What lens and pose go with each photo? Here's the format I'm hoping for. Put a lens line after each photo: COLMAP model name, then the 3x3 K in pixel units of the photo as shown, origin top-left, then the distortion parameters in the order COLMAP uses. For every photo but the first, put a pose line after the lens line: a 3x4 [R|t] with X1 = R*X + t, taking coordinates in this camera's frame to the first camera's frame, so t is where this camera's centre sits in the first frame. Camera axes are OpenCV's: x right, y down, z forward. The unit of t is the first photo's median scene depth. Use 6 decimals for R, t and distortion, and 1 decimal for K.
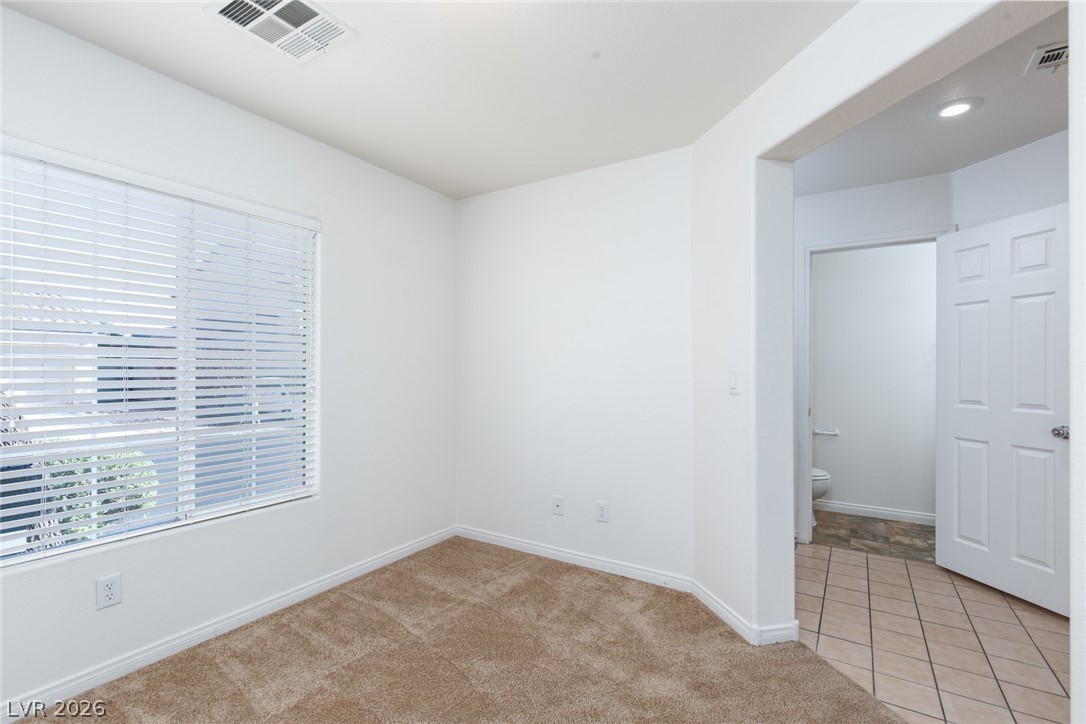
lens RADIAL K [[489.9, 0, 544.6], [0, 489.9, 366.4], [0, 0, 1]] dist [0.000827, 0.000067]
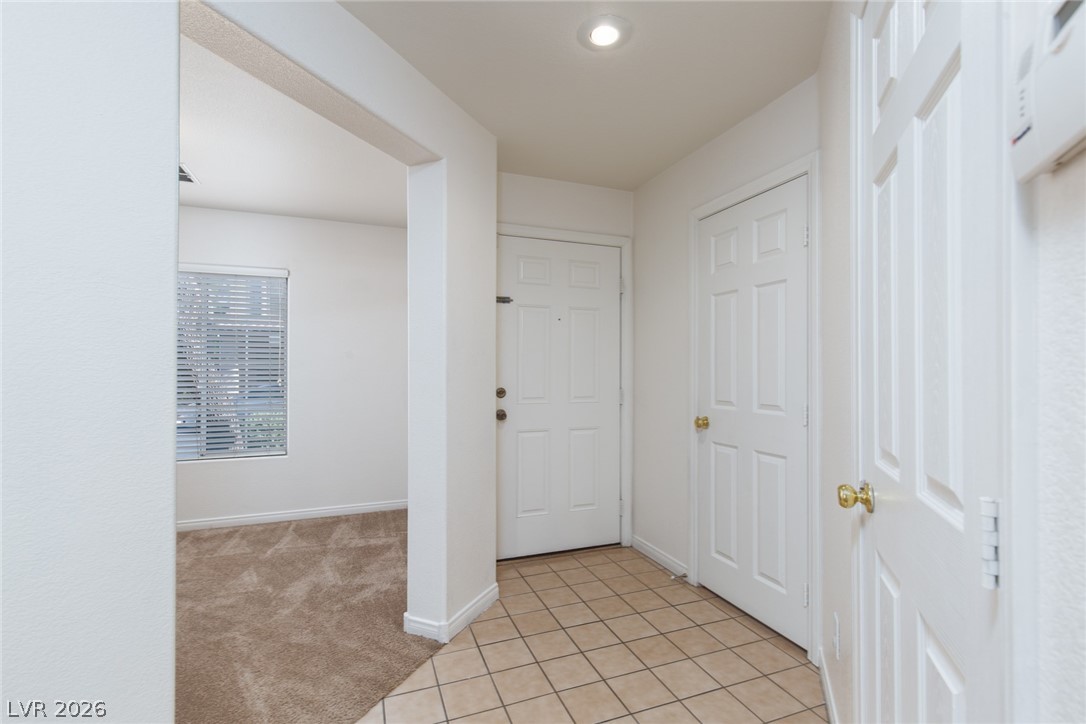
lens RADIAL K [[489.9, 0, 544.6], [0, 489.9, 366.4], [0, 0, 1]] dist [0.000827, 0.000067]
pose [[0.801921, -0.014532, -0.597253, 1.108169], [0.007288, 0.999868, -0.014542, 0.027962], [0.597385, 0.007309, 0.801921, 0.301239]]
